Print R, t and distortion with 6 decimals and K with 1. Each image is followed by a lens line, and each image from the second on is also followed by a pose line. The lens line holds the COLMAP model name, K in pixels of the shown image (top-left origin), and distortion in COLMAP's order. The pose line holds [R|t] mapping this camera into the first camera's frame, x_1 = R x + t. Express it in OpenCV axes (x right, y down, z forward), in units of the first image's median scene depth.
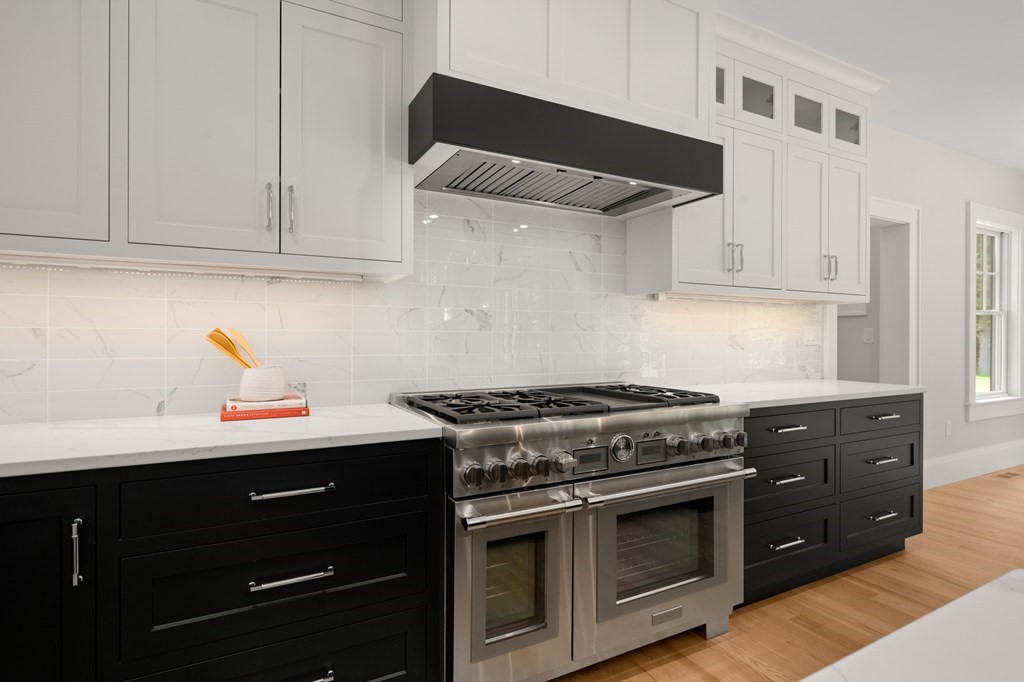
lens RADIAL K [[521.4, 0, 541.0], [0, 521.4, 342.0], [0, 0, 1]] dist [-0.000545, -0.000052]
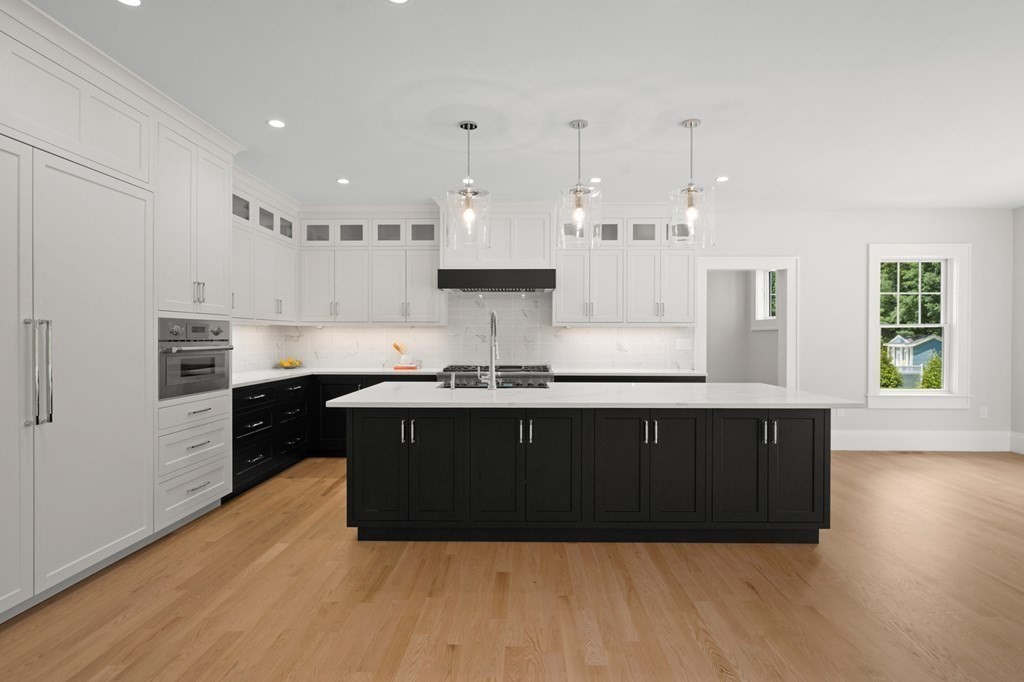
lens RADIAL K [[530.5, 0, 512.0], [0, 530.5, 341.0], [0, 0, 1]] dist [-0.003914, -0.000440]
pose [[0.853946, 0.004973, -0.520337, 1.245873], [-0.003651, 0.999987, 0.003566, -0.036066], [0.520348, -0.001146, 0.853953, -1.063749]]
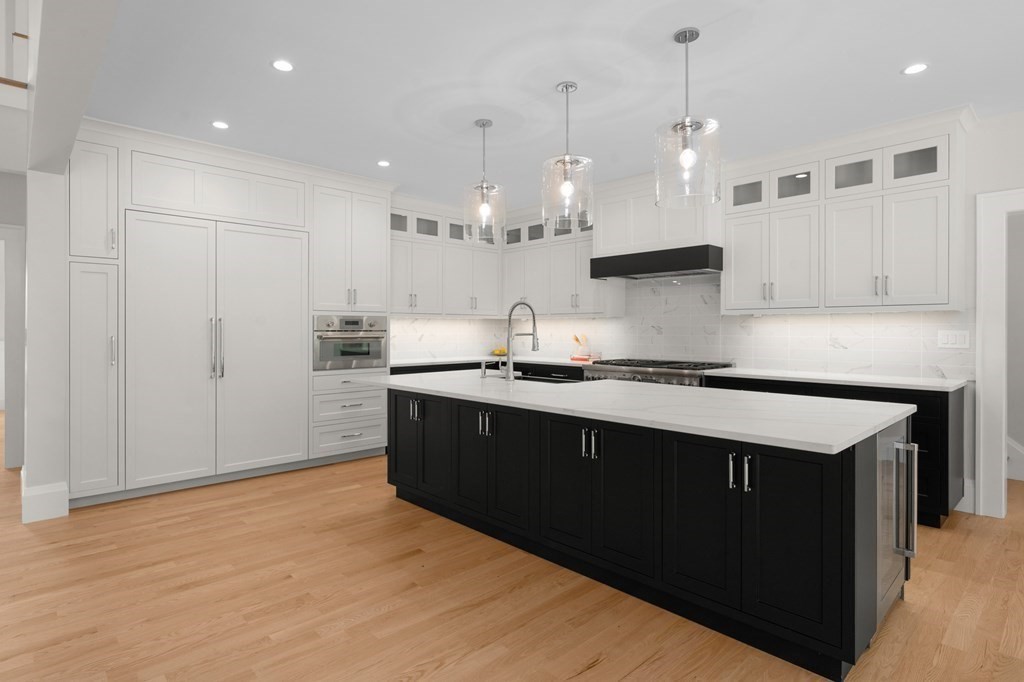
lens RADIAL K [[528.1, 0, 475.0], [0, 528.1, 333.3], [0, 0, 1]] dist [-0.002241, -0.000178]
pose [[0.202252, 0.006618, -0.979311, 1.814920], [-0.005095, 0.999971, 0.005705, -0.033456], [0.979320, 0.003836, 0.202280, -0.249852]]
